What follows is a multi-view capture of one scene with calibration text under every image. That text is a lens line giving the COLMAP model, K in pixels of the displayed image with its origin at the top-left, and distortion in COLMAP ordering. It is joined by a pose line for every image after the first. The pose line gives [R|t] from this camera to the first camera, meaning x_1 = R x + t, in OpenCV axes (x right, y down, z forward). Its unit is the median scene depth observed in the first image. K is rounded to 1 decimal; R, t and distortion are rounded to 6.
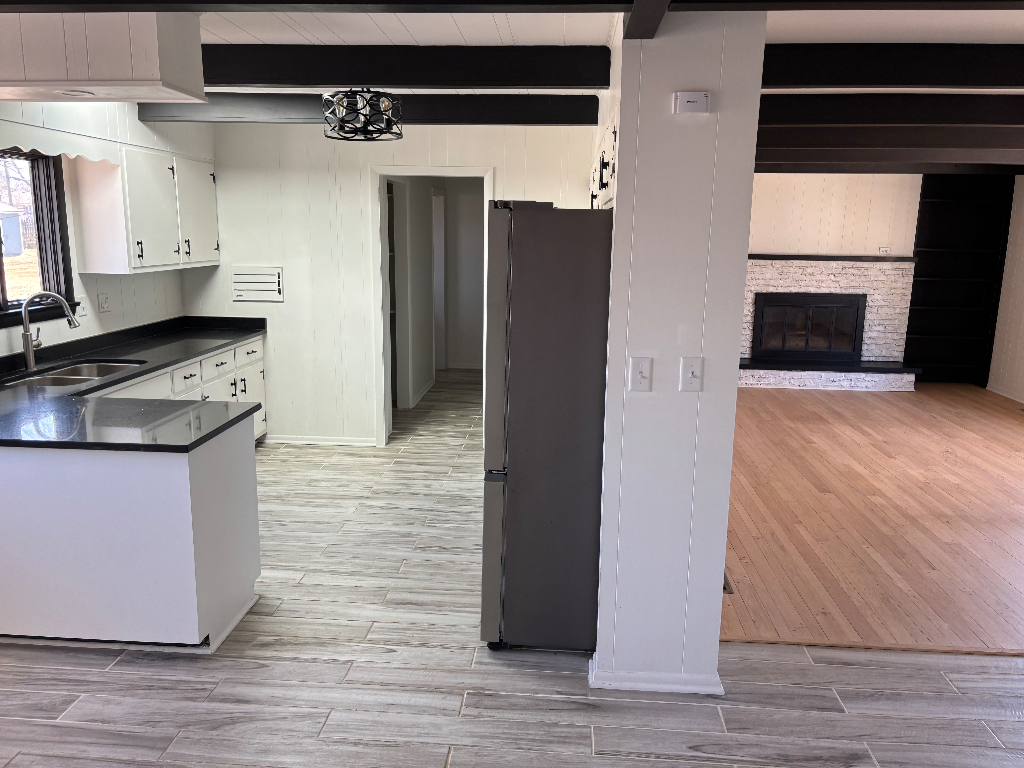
lens RADIAL K [[770.6, 0, 512.0], [0, 770.6, 384.0], [0, 0, 1]] dist [0.006829, 0.005193]
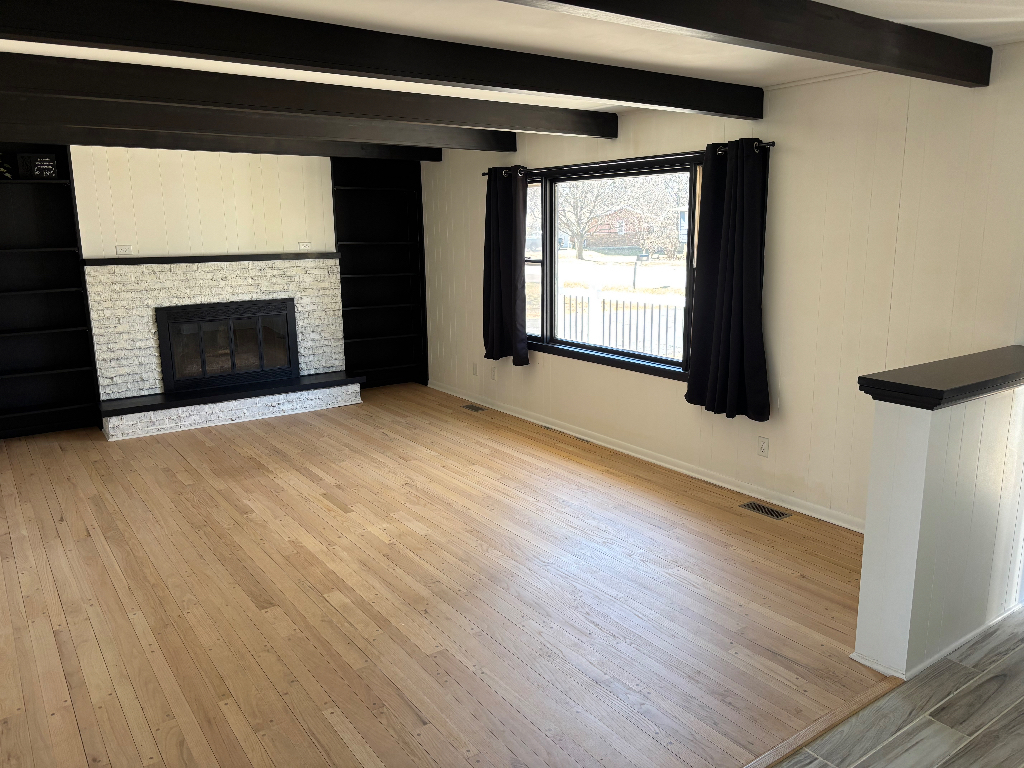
lens RADIAL K [[770.6, 0, 512.0], [0, 770.6, 384.0], [0, 0, 1]] dist [0.006829, 0.005193]
pose [[0.773440, -0.150840, 0.615661, 0.146350], [0.144648, 0.987647, 0.060261, -0.052455], [-0.617145, 0.042445, 0.785704, 0.255463]]
